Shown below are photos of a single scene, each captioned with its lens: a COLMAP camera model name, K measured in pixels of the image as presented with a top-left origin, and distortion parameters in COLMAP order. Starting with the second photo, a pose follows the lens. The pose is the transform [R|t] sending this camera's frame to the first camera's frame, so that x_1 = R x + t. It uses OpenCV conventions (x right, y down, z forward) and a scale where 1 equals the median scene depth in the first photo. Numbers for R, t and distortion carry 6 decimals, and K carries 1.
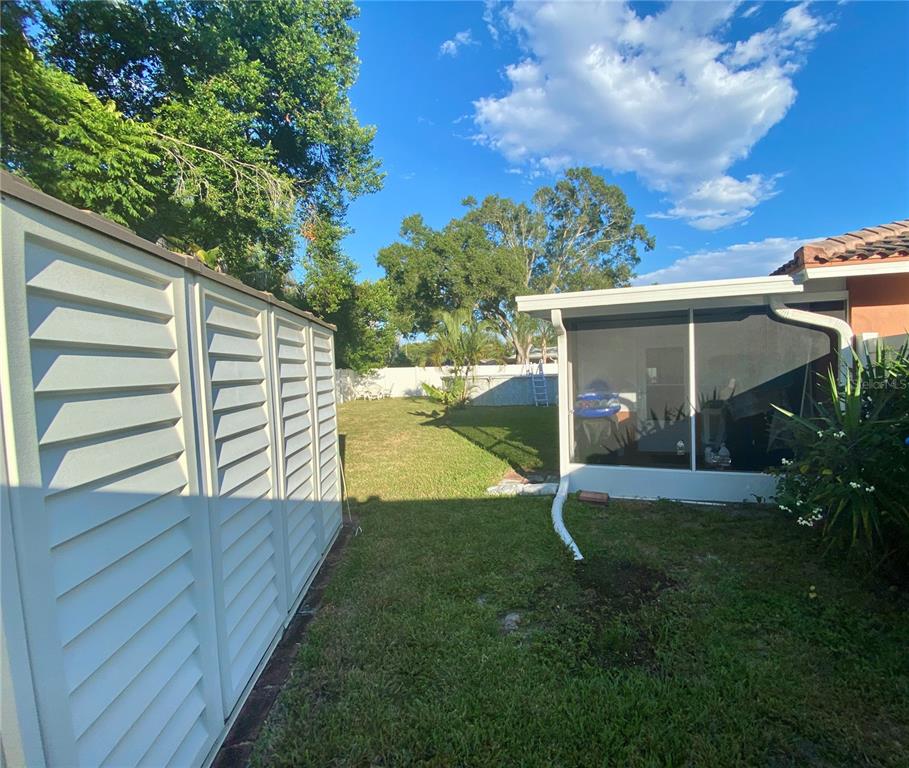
lens RADIAL K [[401.4, 0, 456.3], [0, 401.4, 377.5], [0, 0, 1]] dist [0.024060, -0.027700]
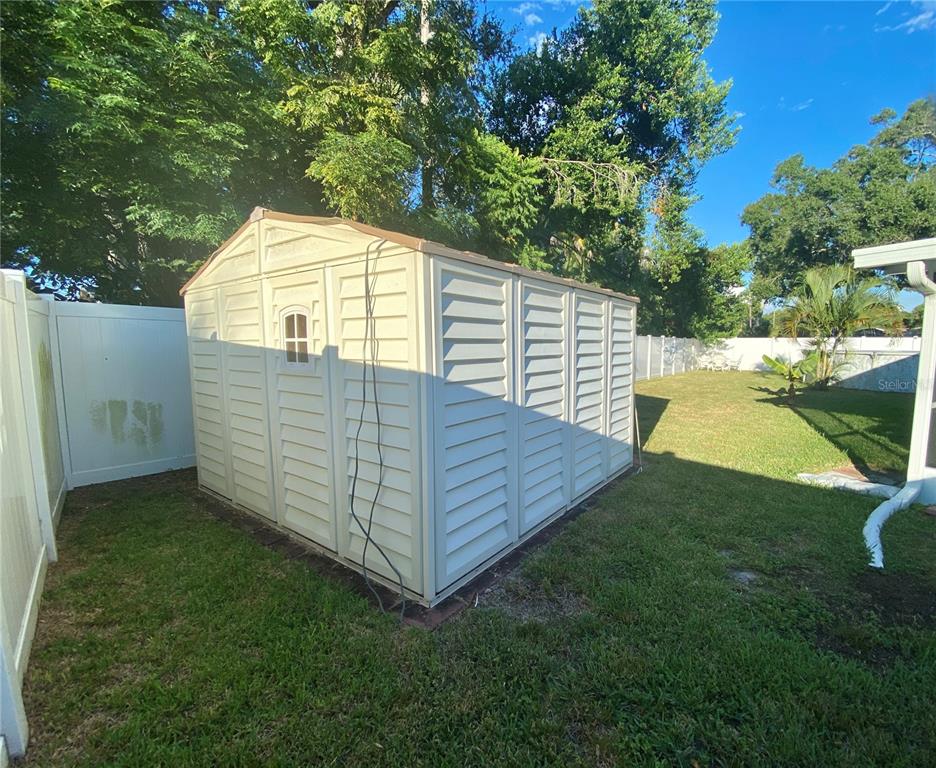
lens RADIAL K [[430.0, 0, 469.8], [0, 430.0, 386.5], [0, 0, 1]] dist [0.001262, -0.016204]
pose [[0.634094, 0.105406, -0.766038, 0.312195], [-0.040863, 0.993849, 0.102928, 0.015804], [0.772175, -0.033963, 0.634501, -0.157463]]
